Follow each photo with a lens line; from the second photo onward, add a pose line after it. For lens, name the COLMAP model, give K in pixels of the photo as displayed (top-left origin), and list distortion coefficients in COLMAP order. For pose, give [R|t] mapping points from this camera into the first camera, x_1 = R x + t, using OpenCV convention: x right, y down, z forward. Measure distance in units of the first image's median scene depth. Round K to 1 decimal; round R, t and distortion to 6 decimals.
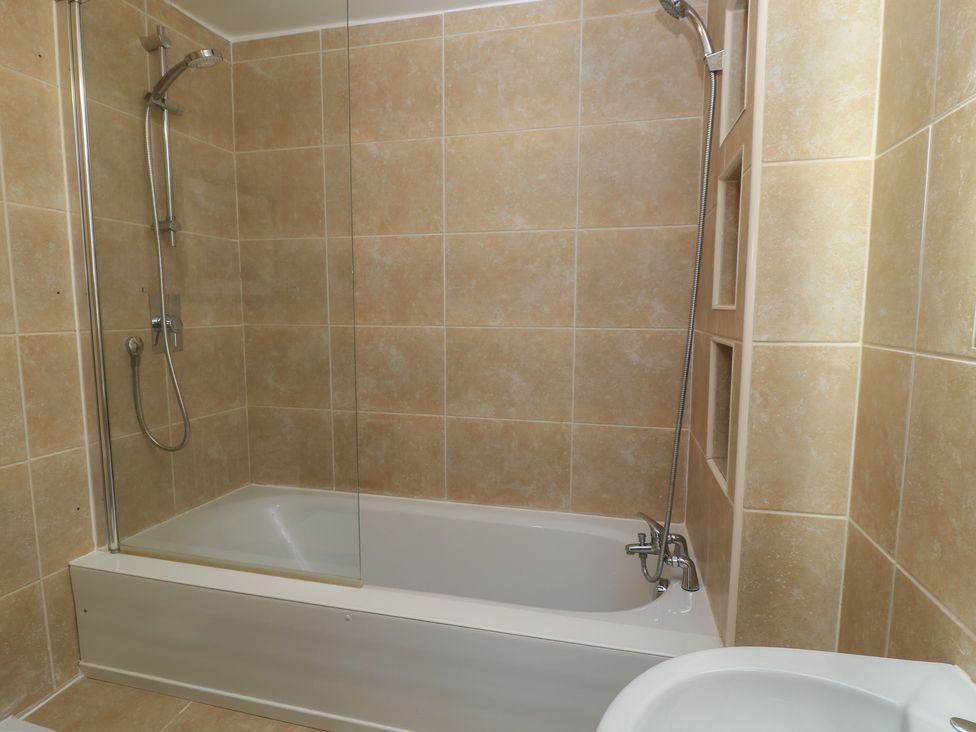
lens RADIAL K [[537.0, 0, 480.4], [0, 537.0, 368.6], [0, 0, 1]] dist [0.002812, -0.013453]
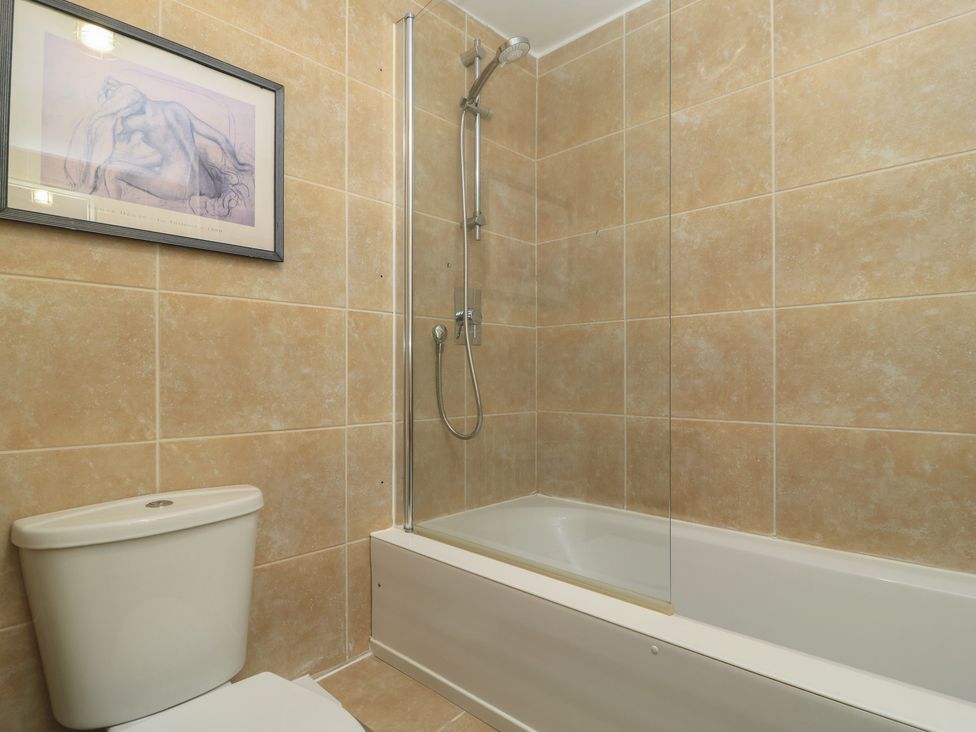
lens RADIAL K [[521.1, 0, 497.2], [0, 521.1, 374.4], [0, 0, 1]] dist [0.001809, -0.014778]
pose [[0.885508, 0.000404, -0.464625, -0.073232], [-0.051242, 0.993984, -0.096796, 0.115332], [0.461790, 0.109522, 0.880201, 0.160591]]
